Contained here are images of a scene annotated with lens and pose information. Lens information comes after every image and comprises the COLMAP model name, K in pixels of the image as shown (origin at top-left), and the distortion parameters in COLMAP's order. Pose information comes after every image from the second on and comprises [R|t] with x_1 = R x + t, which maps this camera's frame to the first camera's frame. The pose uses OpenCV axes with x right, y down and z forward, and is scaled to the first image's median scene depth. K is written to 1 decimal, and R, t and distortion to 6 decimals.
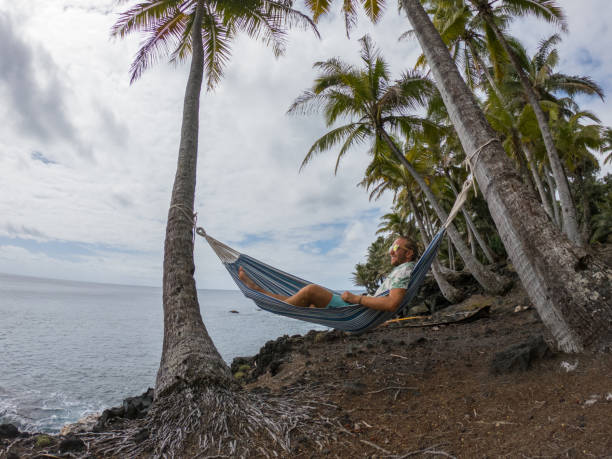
lens RADIAL K [[290.5, 0, 306.0], [0, 290.5, 229.5], [0, 0, 1]] dist [-0.232737, 0.049082]
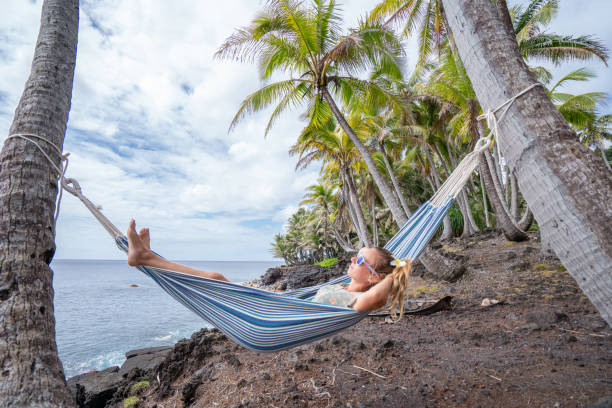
lens RADIAL K [[291.5, 0, 303.4], [0, 291.5, 207.0], [0, 0, 1]] dist [-0.052523, 0.021800]
pose [[0.961678, 0.055115, 0.268584, -0.026419], [-0.062576, 0.997854, 0.019292, 0.004185], [-0.266944, -0.035359, 0.963063, 0.115336]]
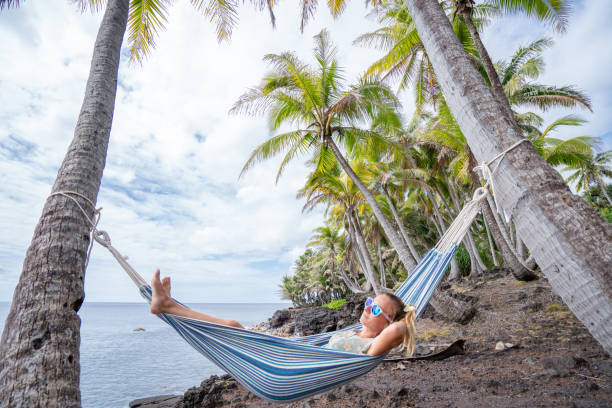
lens RADIAL K [[284.9, 0, 303.8], [0, 284.9, 208.2], [0, 0, 1]] dist [-0.049237, 0.019658]
pose [[0.967681, 0.077331, 0.240027, -0.035404], [-0.050190, 0.991839, -0.117205, -0.002619], [-0.247131, 0.101370, 0.963665, 0.103607]]
